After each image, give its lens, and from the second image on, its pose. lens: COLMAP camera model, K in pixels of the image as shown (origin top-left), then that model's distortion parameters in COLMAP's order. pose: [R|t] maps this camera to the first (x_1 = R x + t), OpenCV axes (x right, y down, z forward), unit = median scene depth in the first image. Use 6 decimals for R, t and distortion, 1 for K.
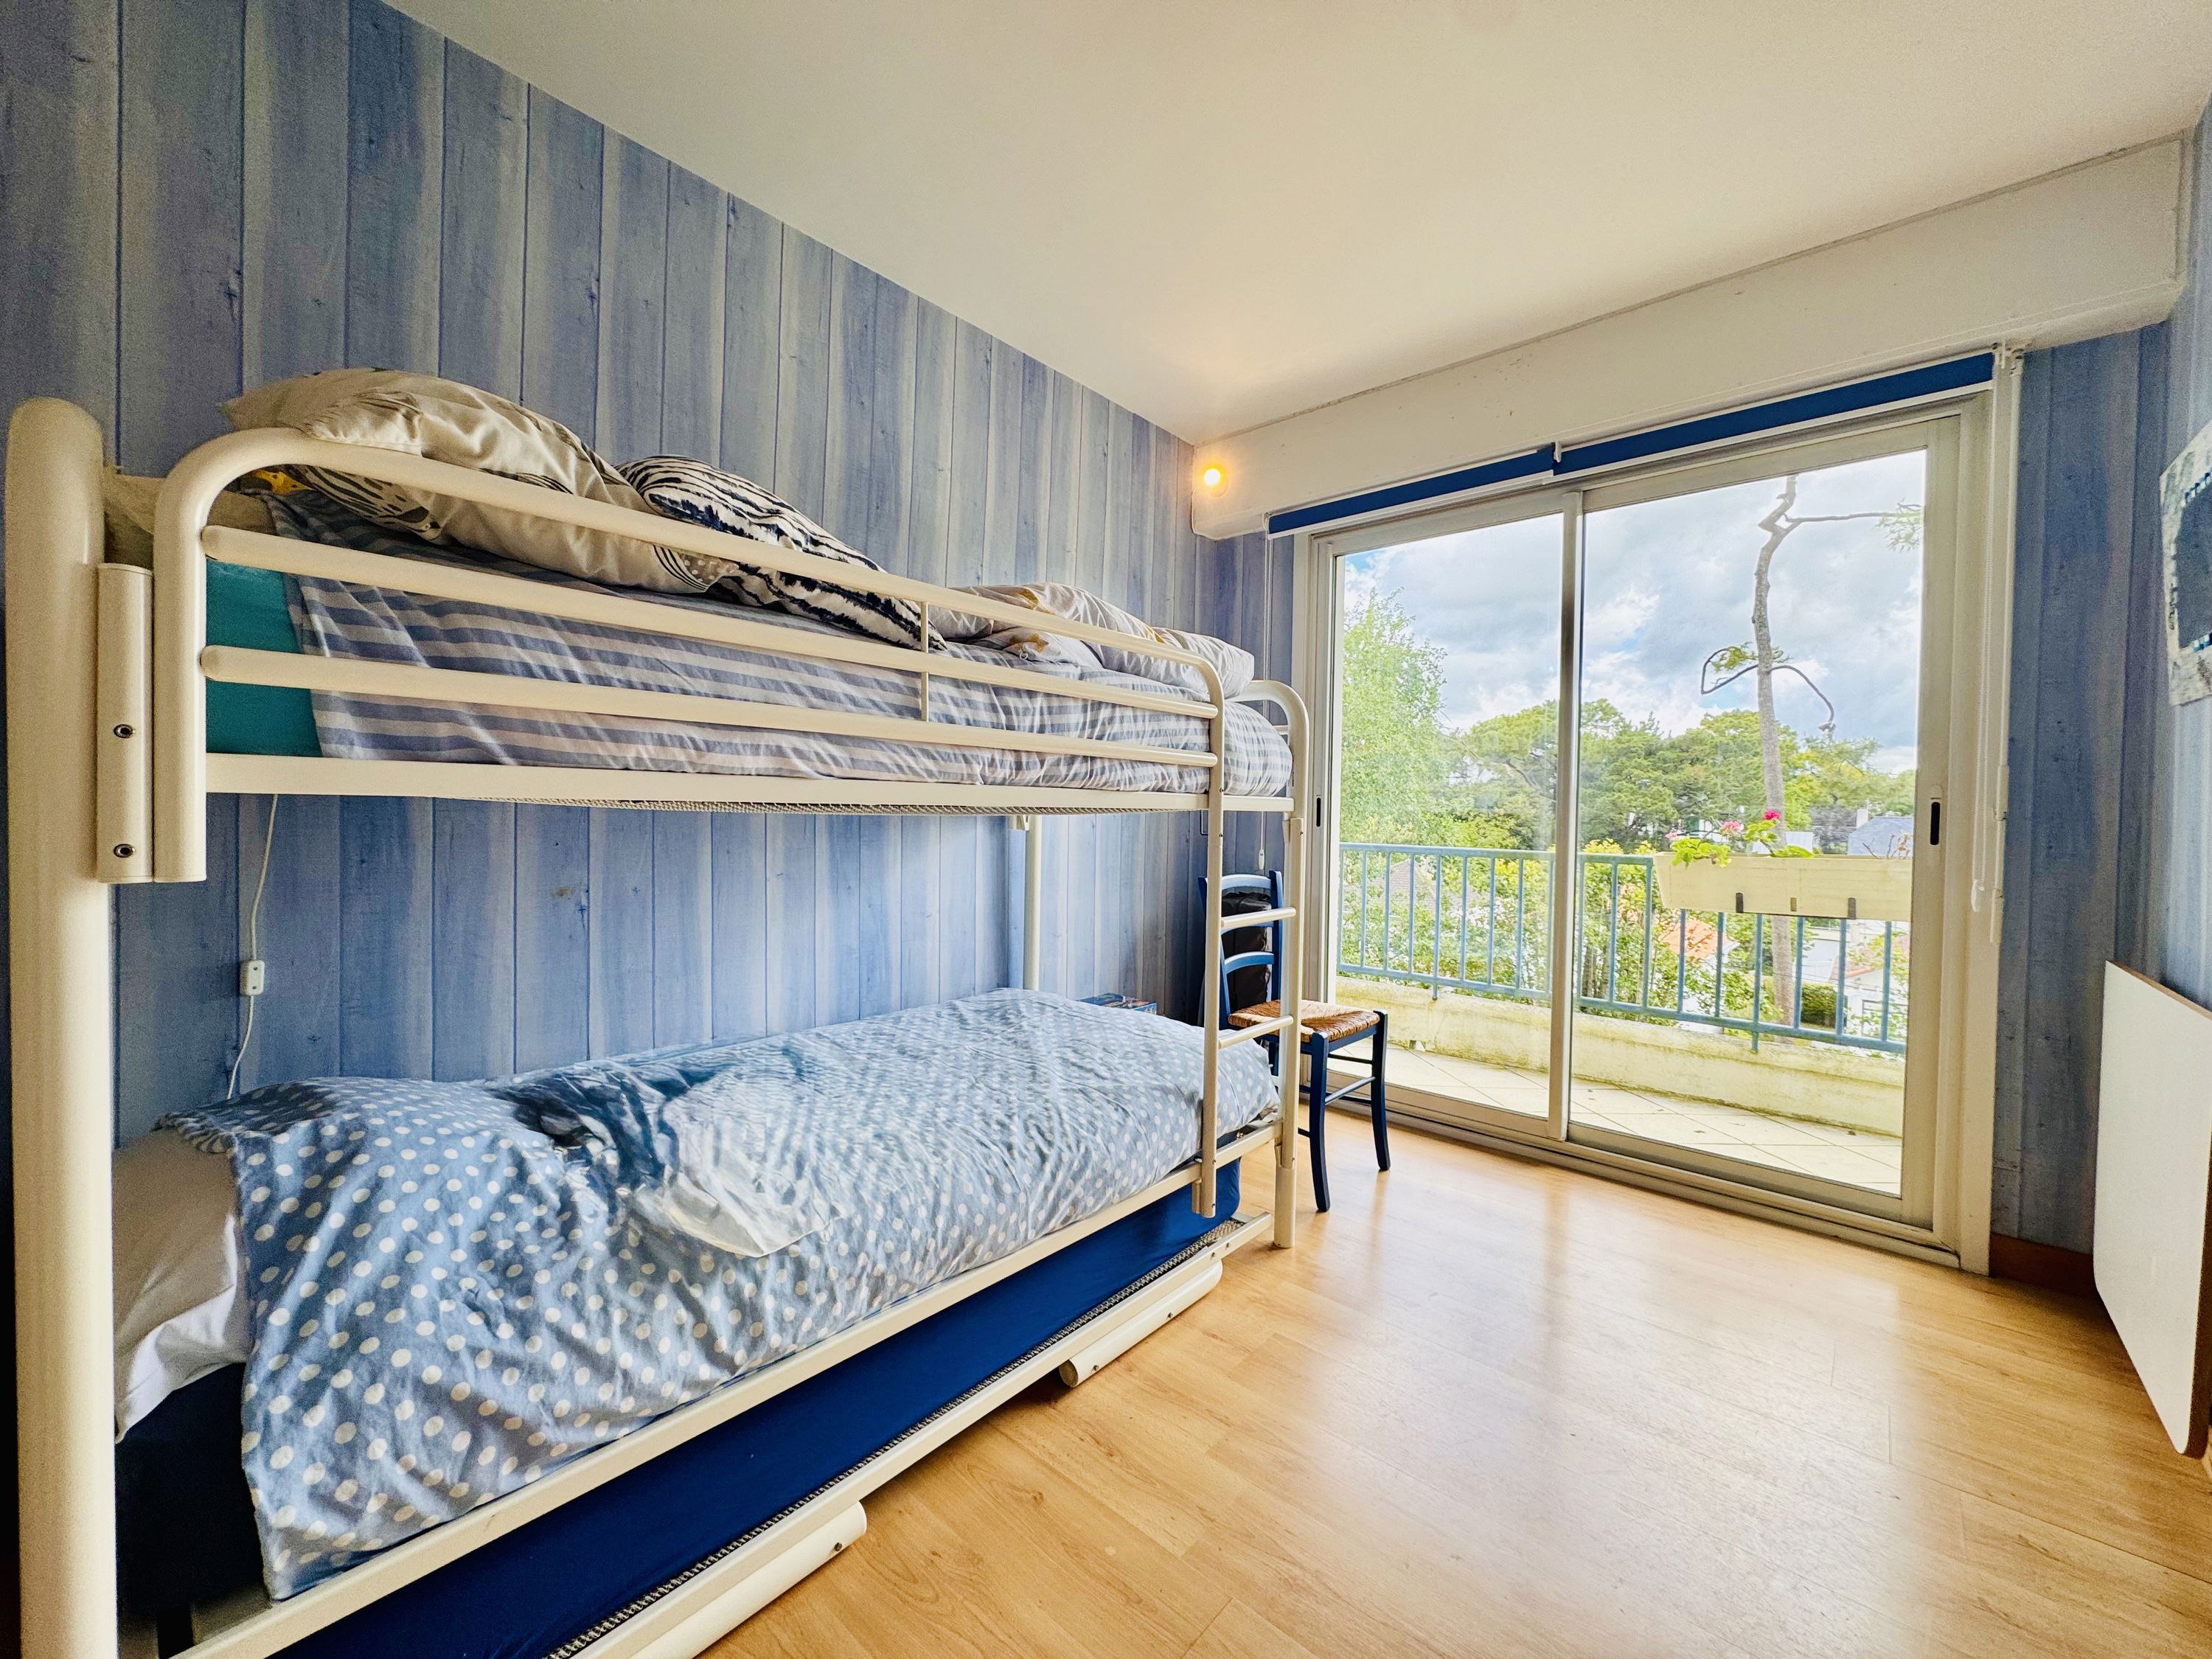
lens RADIAL K [[880.8, 0, 1104.6], [0, 880.8, 824.5], [0, 0, 1]] dist [-0.001919, -0.000006]
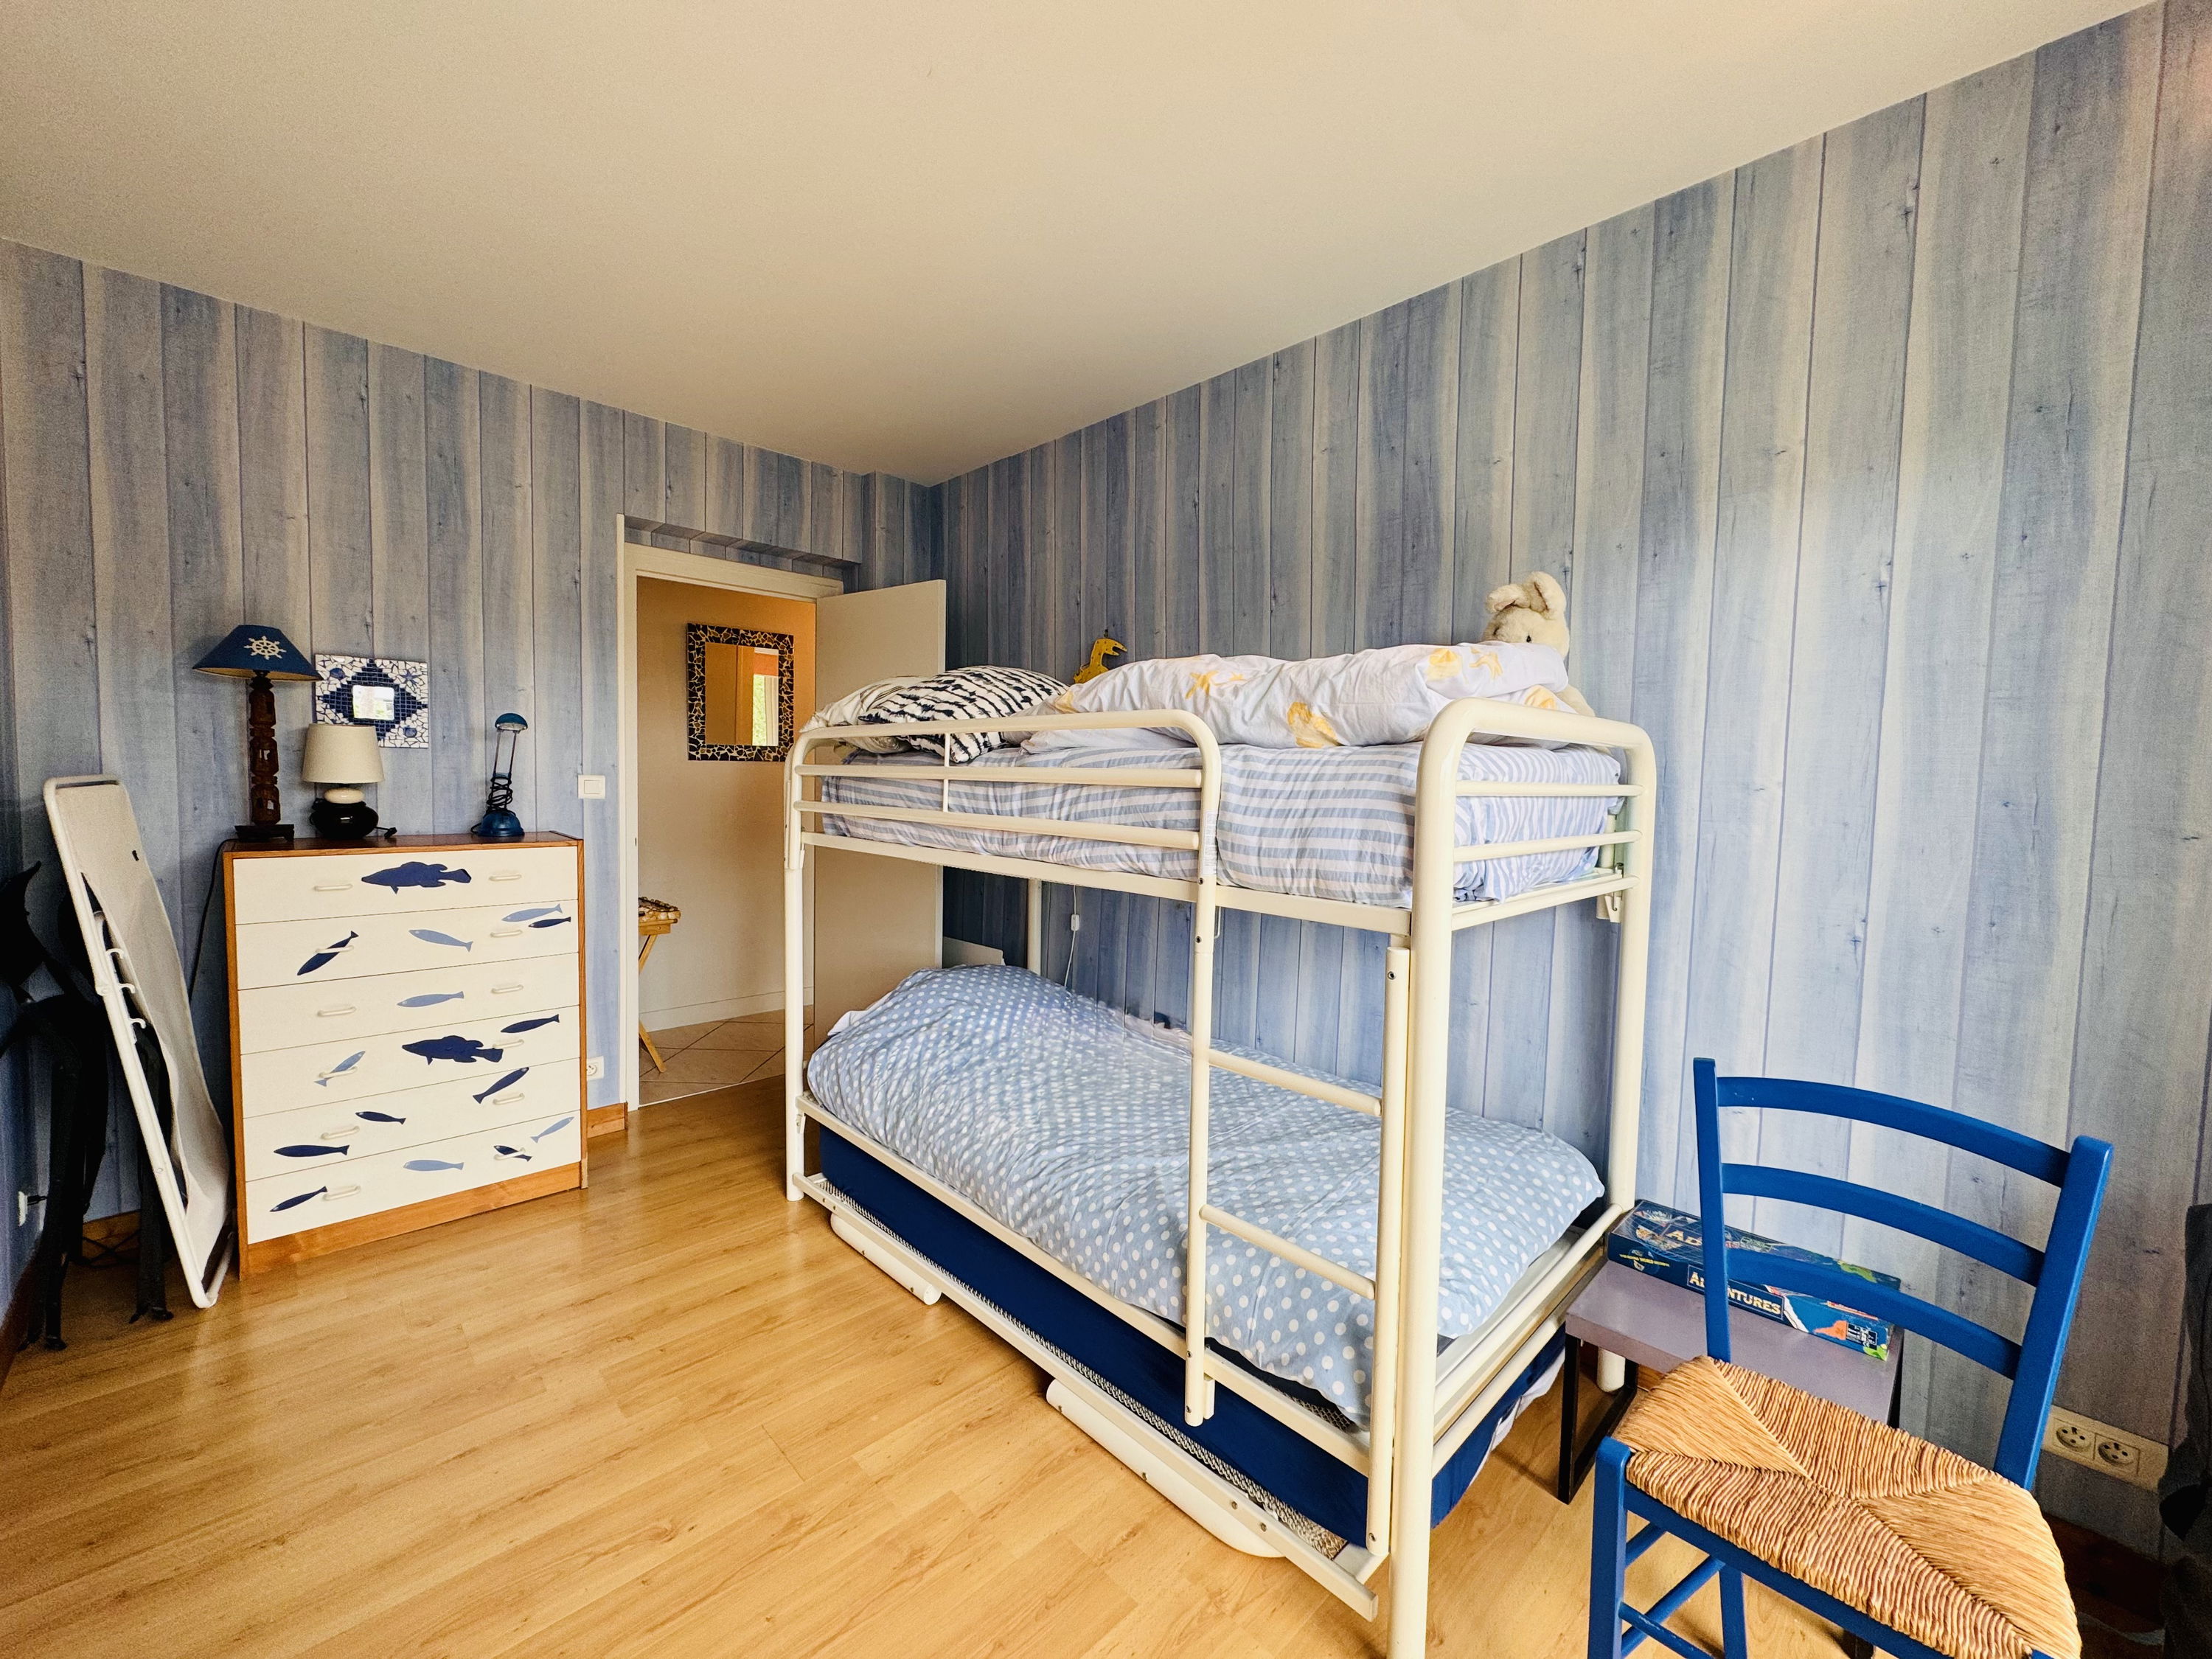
lens RADIAL K [[880.8, 0, 1104.6], [0, 880.8, 824.5], [0, 0, 1]] dist [-0.001919, -0.000006]
pose [[-0.082349, 0.032199, -0.996083, 0.611864], [-0.040912, 0.998526, 0.035661, -0.076197], [0.995763, 0.043689, -0.080911, 0.664579]]
